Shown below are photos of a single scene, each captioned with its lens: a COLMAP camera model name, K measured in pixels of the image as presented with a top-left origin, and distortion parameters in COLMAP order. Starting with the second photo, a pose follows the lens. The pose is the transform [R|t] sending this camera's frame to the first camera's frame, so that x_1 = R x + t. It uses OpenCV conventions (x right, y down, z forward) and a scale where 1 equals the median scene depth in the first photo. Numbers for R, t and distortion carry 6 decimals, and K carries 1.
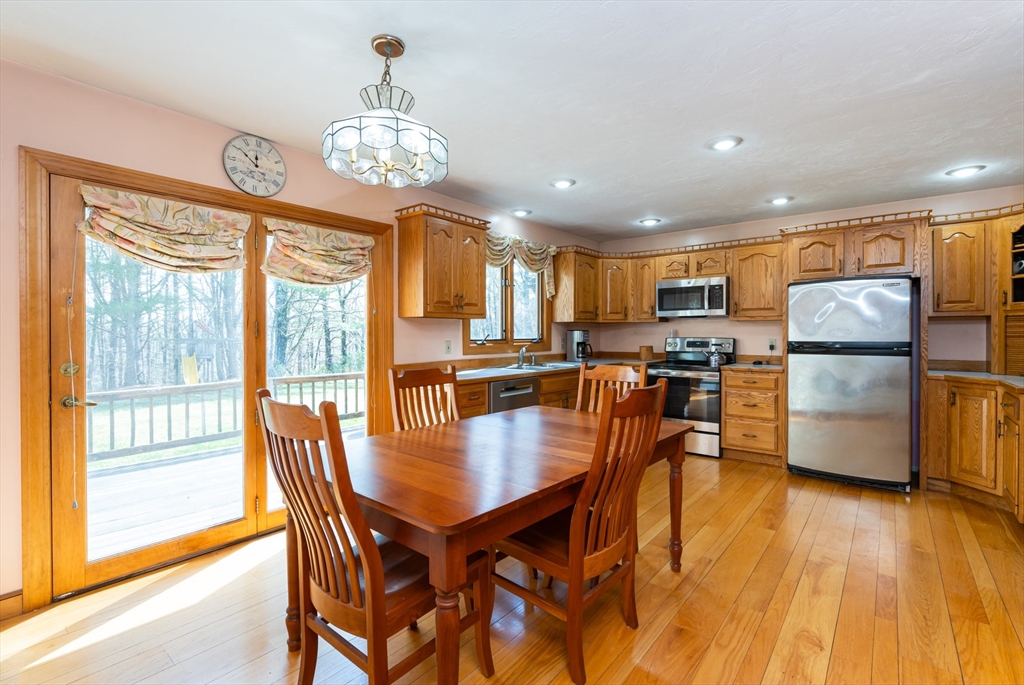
lens RADIAL K [[456.5, 0, 512.2], [0, 456.5, 338.7], [0, 0, 1]] dist [-0.000725, -0.000109]
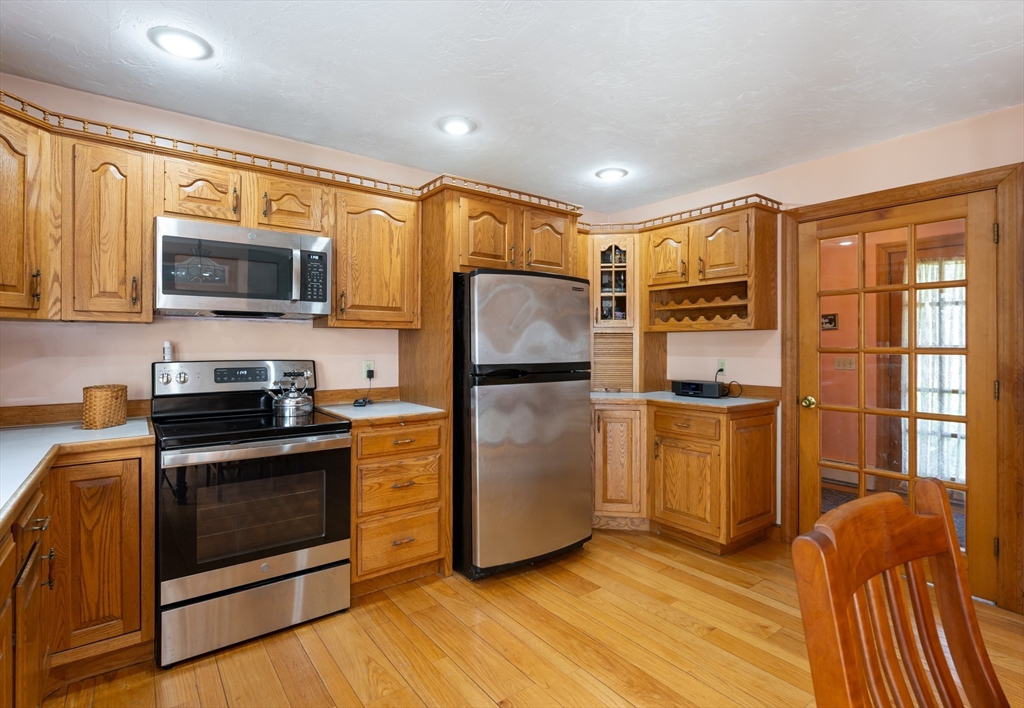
lens RADIAL K [[502.5, 0, 511.7], [0, 502.5, 346.4], [0, 0, 1]] dist [-0.006722, -0.000219]
pose [[0.232849, 0.001483, 0.972512, -0.025541], [0.009680, 0.999946, -0.003842, -0.014031], [-0.972465, 0.010308, 0.232822, 0.722528]]
